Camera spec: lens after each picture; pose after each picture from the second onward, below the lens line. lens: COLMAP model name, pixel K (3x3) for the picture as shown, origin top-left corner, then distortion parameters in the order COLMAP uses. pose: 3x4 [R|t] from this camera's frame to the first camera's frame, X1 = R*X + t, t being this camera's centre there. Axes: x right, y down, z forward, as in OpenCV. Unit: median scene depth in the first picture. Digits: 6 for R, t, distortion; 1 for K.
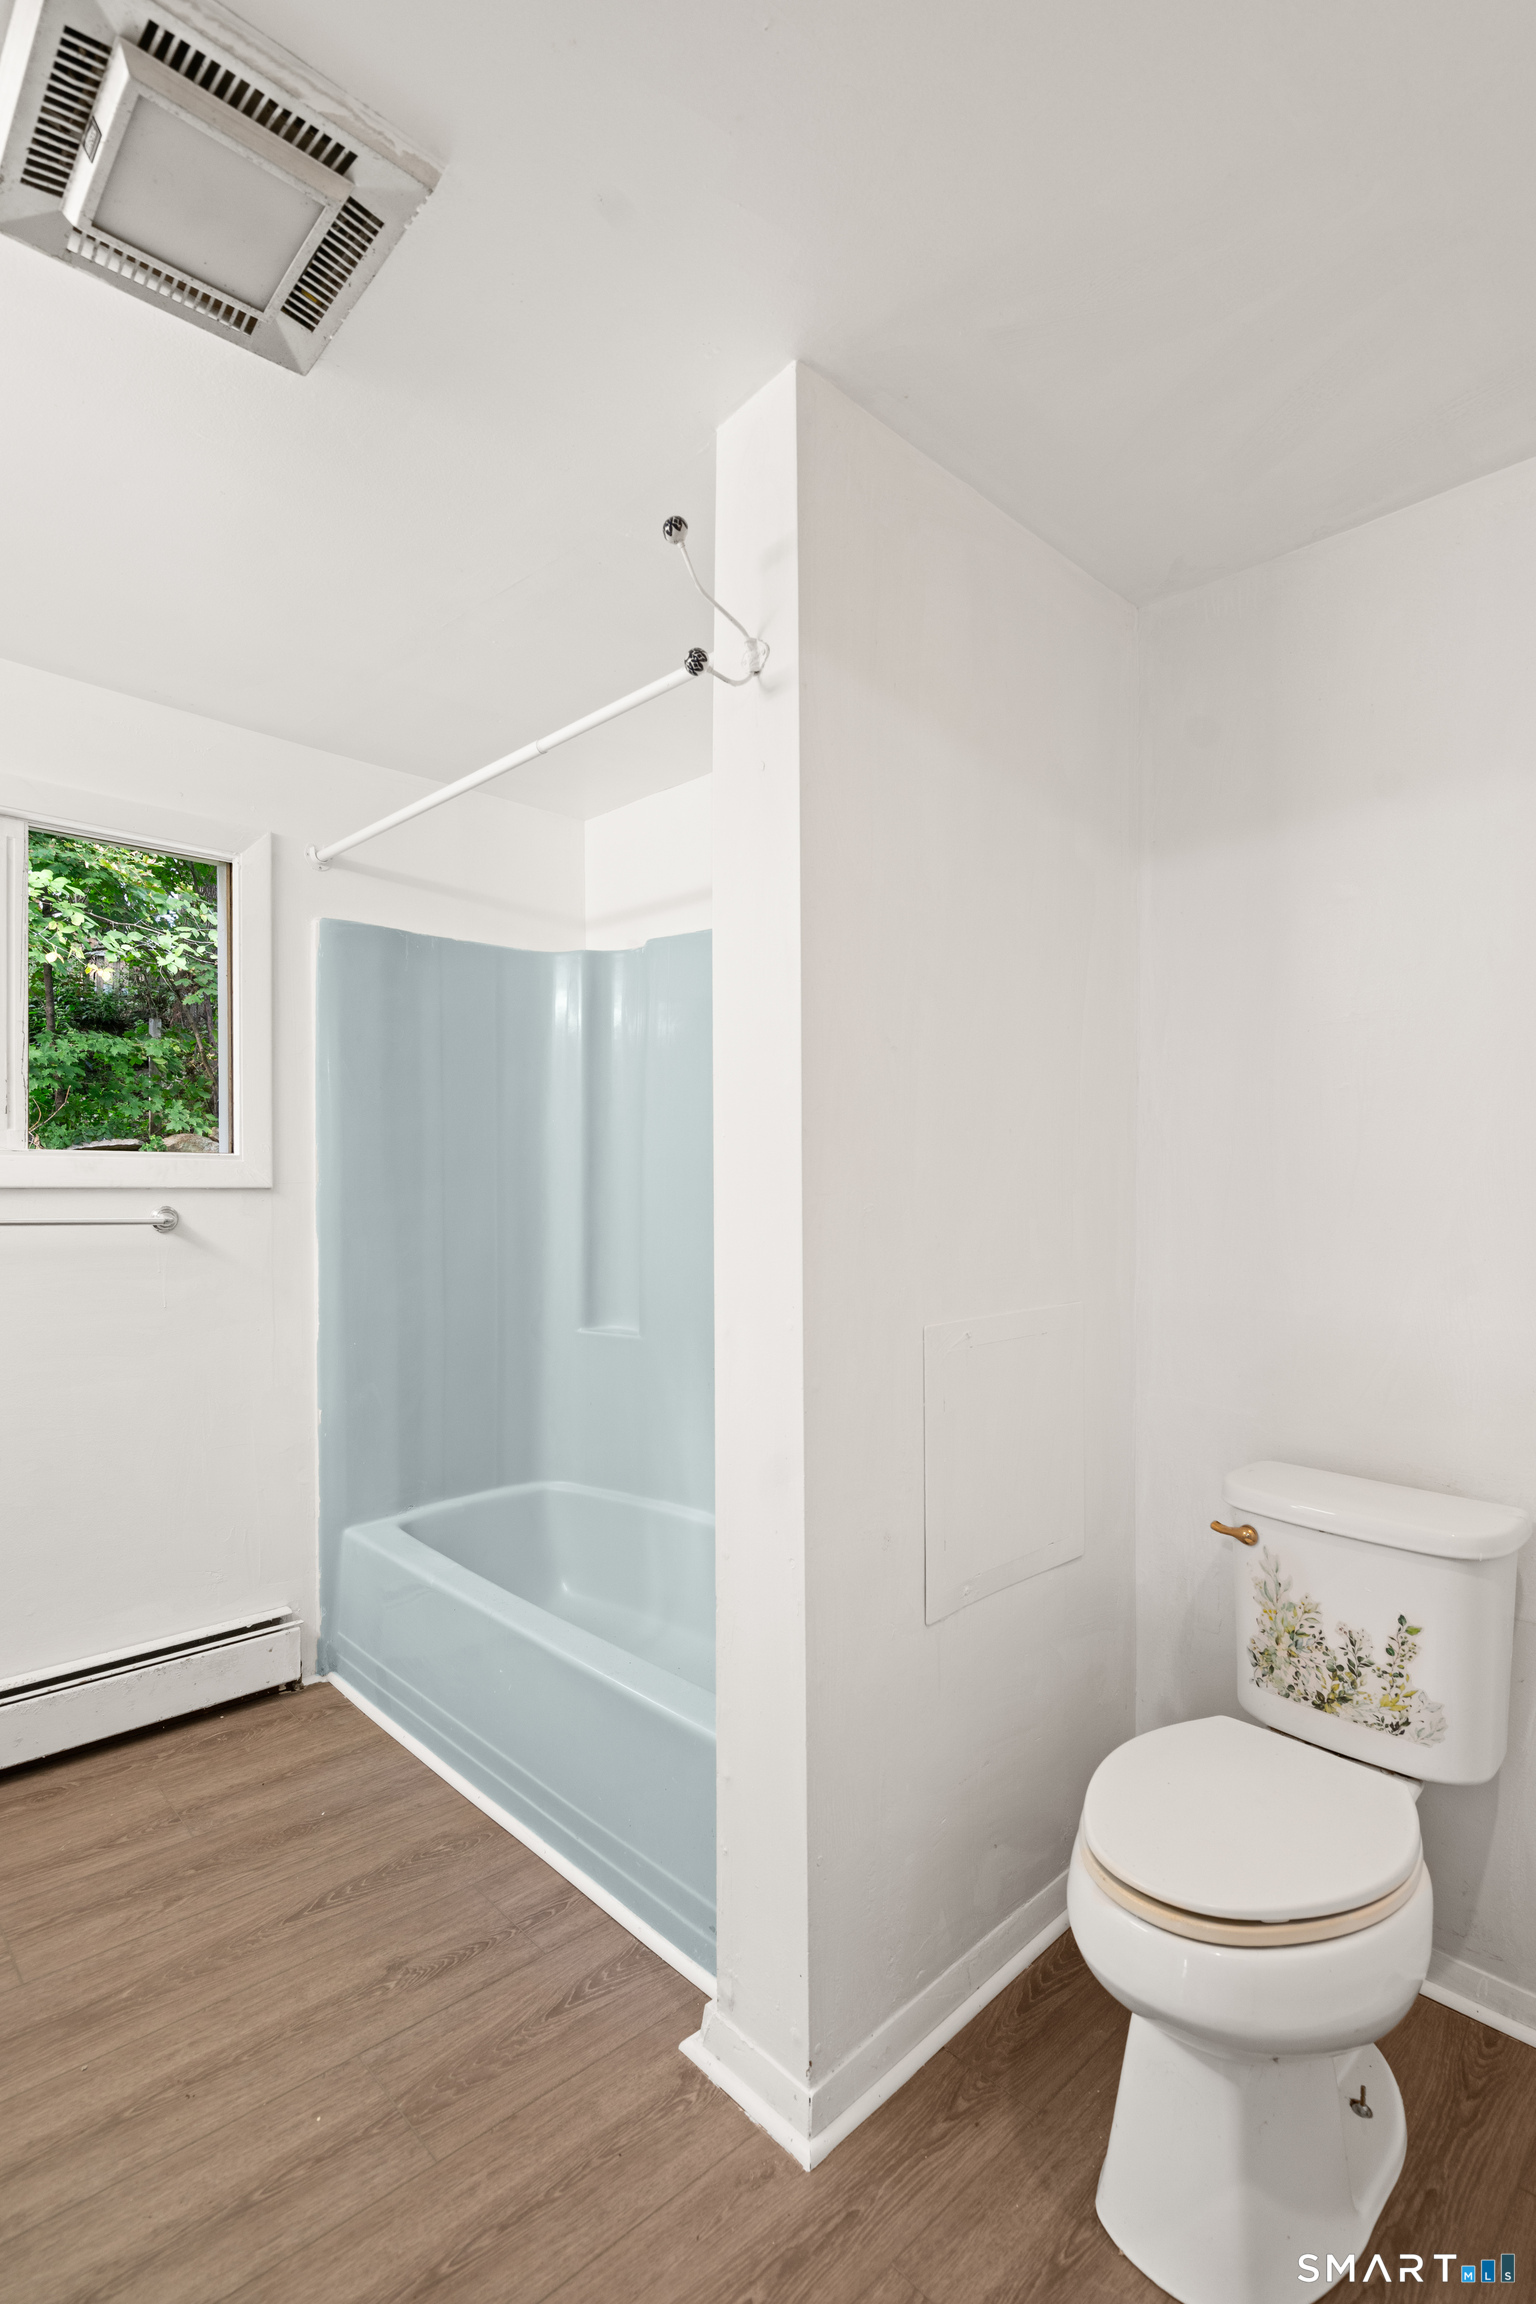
lens RADIAL K [[1107.9, 0, 768.0], [0, 1107.9, 1152.0], [0, 0, 1]] dist [0.001588, 0.000224]
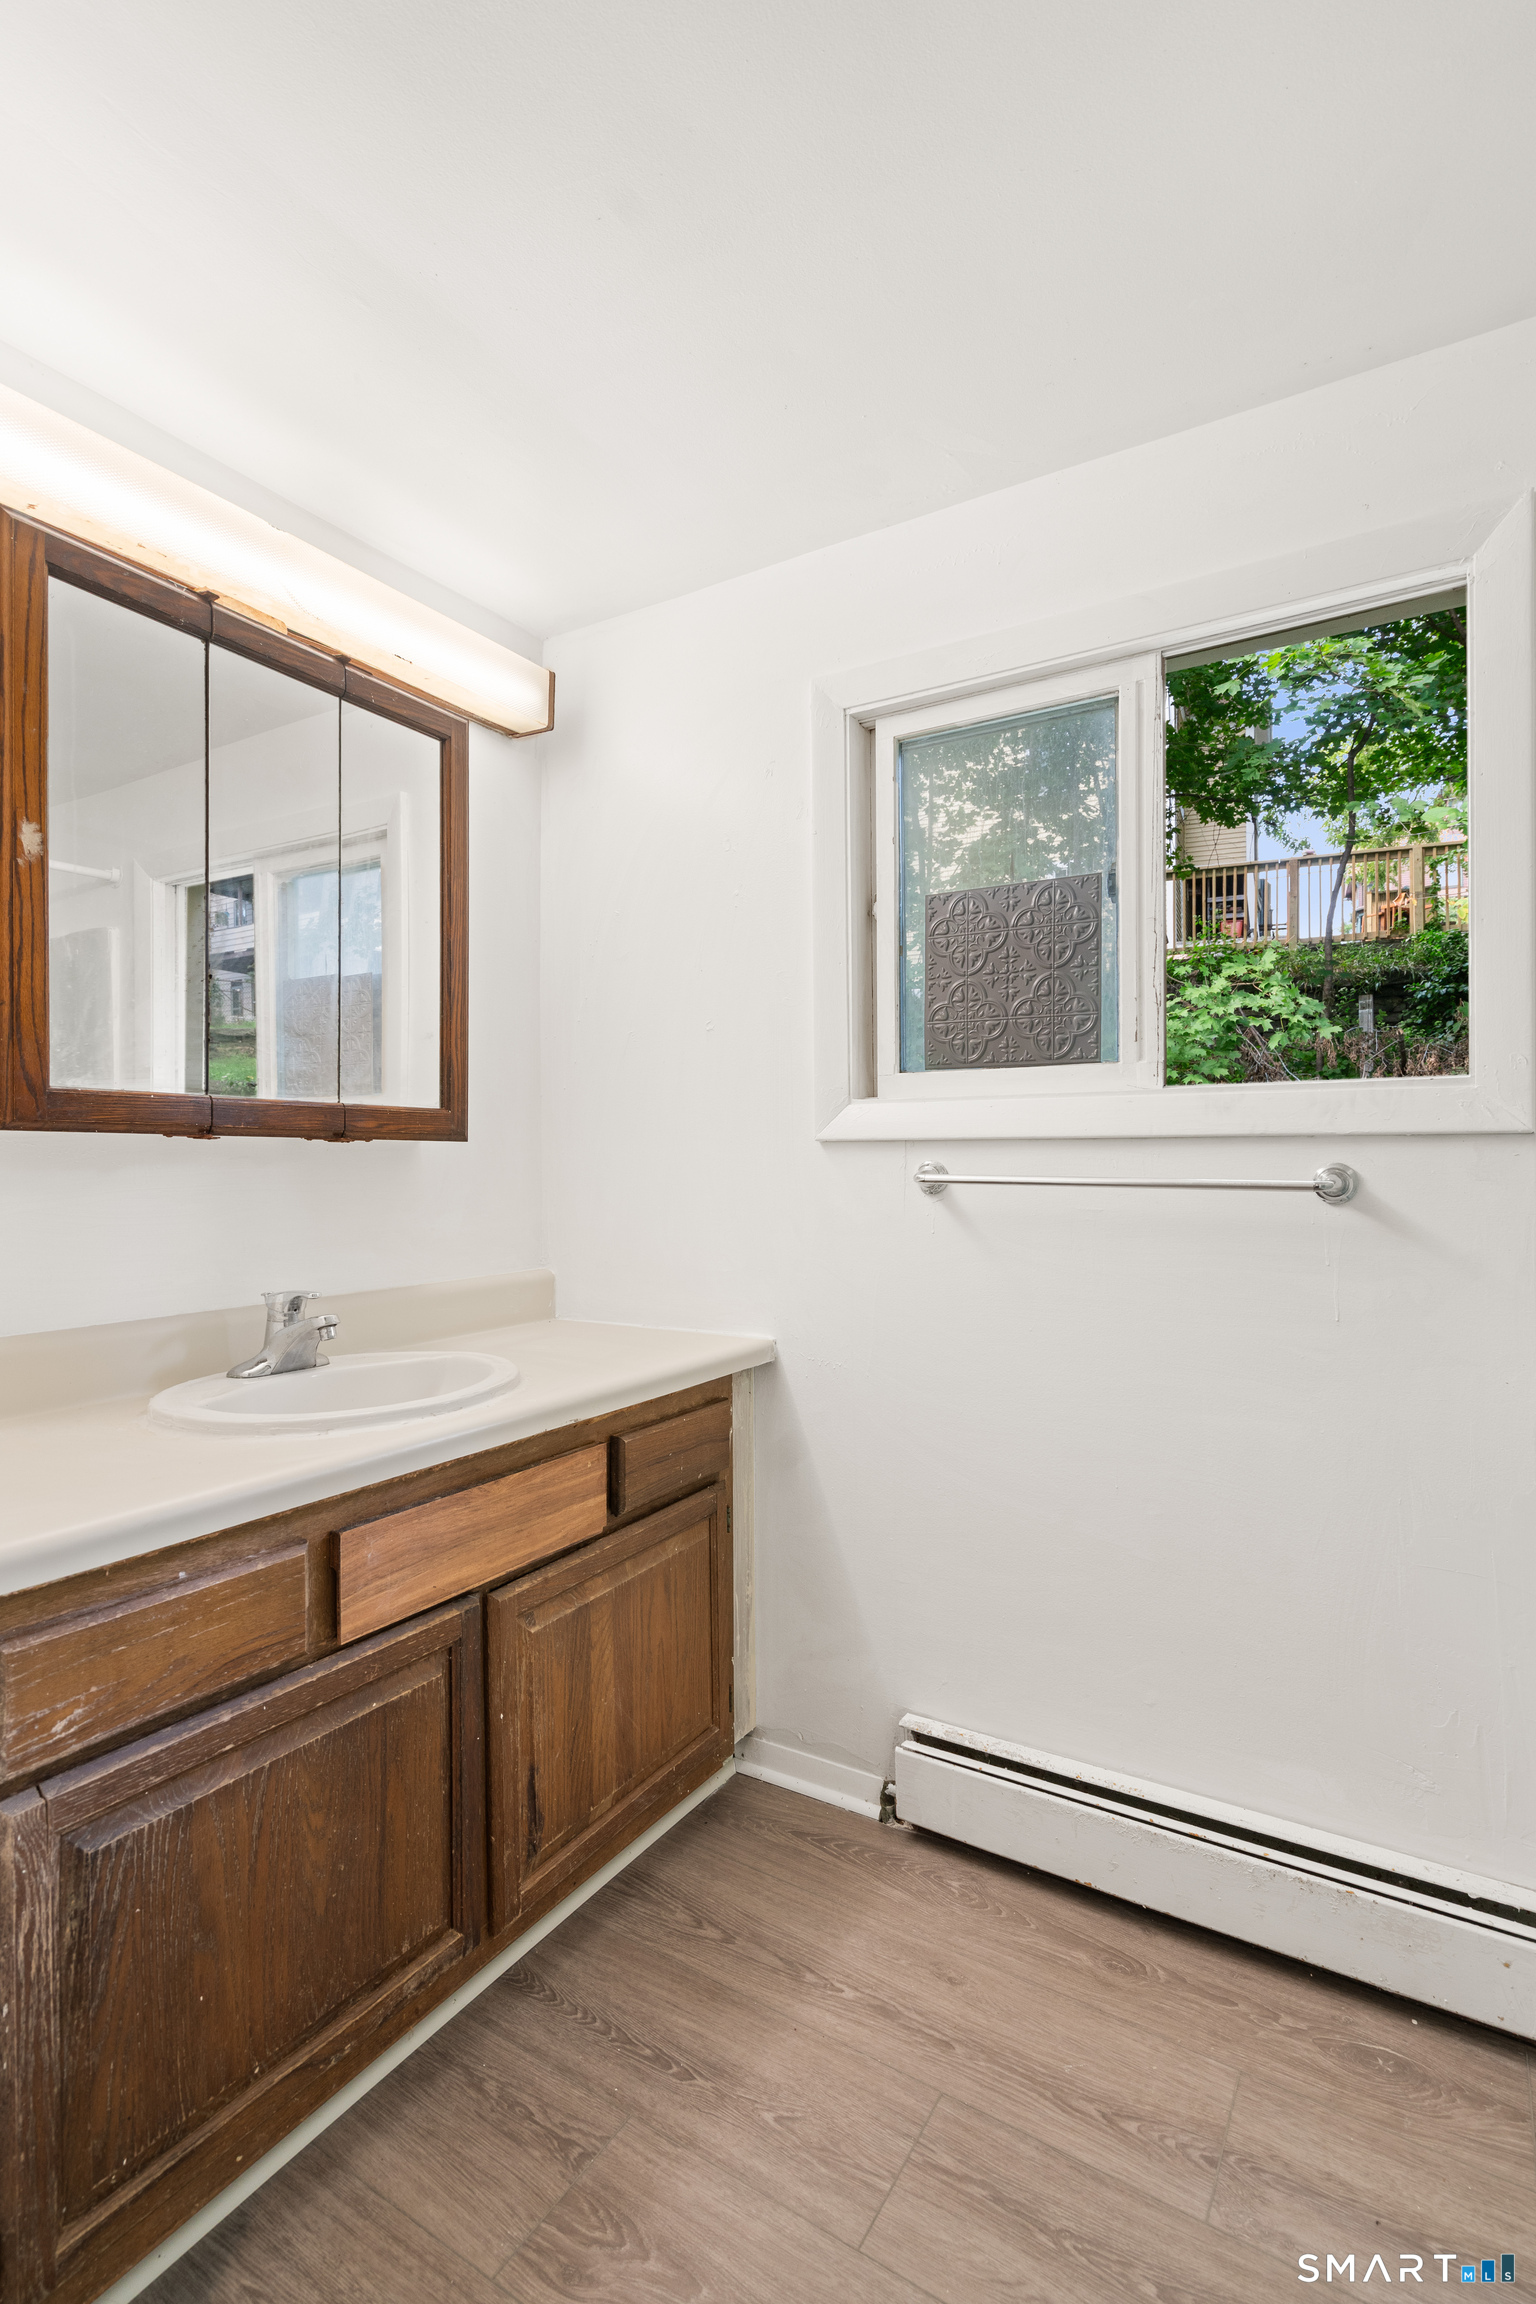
lens RADIAL K [[1107.9, 0, 768.0], [0, 1107.9, 1152.0], [0, 0, 1]] dist [0.001588, 0.000224]
pose [[0.235505, -0.000692, -0.971873, 0.004180], [0.036622, 0.999296, 0.008163, 0.028372], [0.971183, -0.037514, 0.235364, 0.581152]]
